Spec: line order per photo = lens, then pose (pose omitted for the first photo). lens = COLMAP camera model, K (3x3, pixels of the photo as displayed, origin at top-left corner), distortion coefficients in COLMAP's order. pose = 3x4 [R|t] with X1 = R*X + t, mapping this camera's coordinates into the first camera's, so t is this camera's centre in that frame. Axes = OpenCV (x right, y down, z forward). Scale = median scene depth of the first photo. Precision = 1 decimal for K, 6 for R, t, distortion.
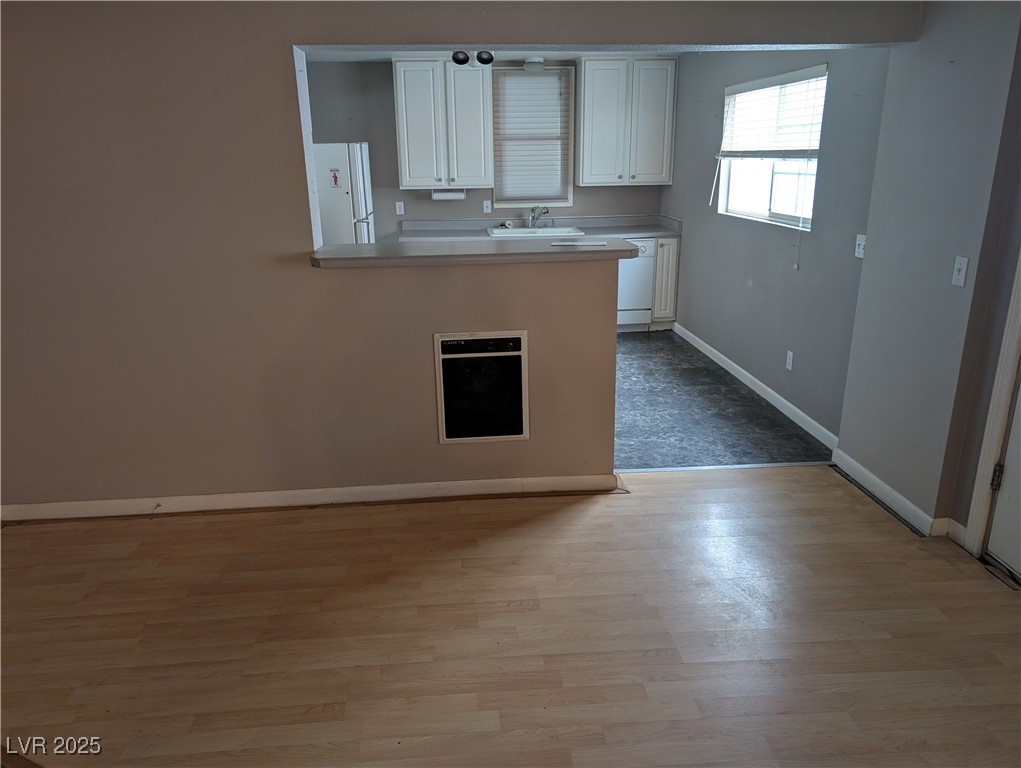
lens RADIAL K [[731.0, 0, 516.5], [0, 731.0, 382.8], [0, 0, 1]] dist [0.028020, -0.000800]
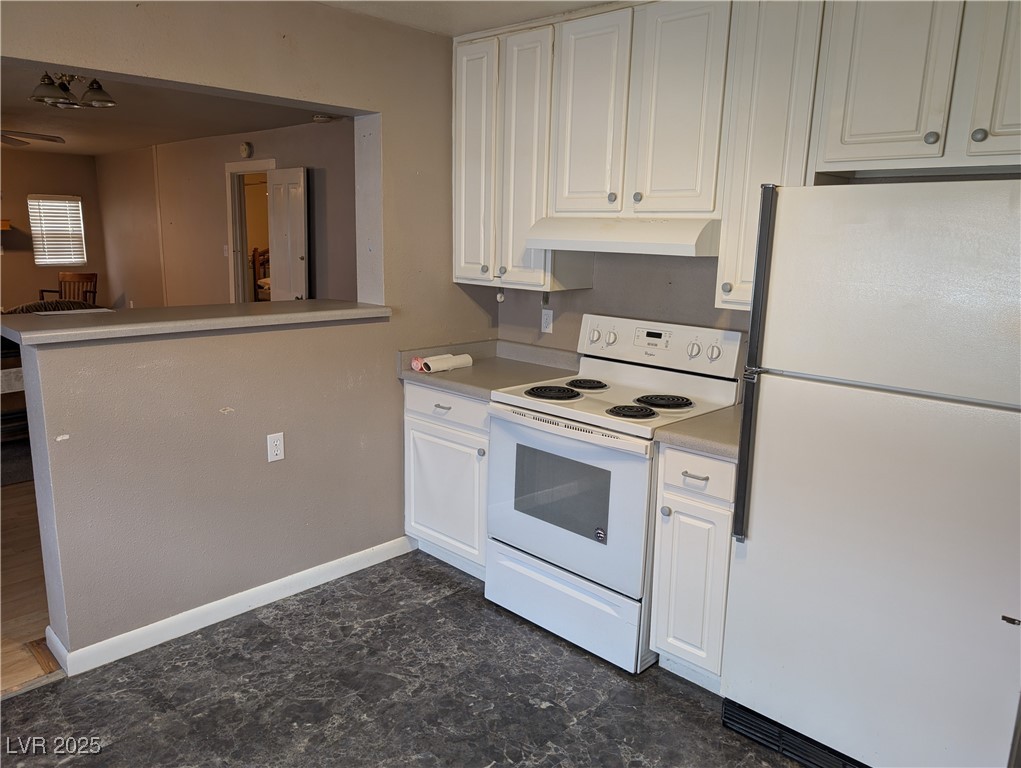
lens RADIAL K [[731.0, 0, 516.5], [0, 731.0, 382.8], [0, 0, 1]] dist [0.028020, -0.000800]
pose [[-0.749966, 0.128689, -0.648837, 0.496138], [-0.212352, 0.882135, 0.420410, -0.430679], [0.626464, 0.453076, -0.634244, 1.359562]]
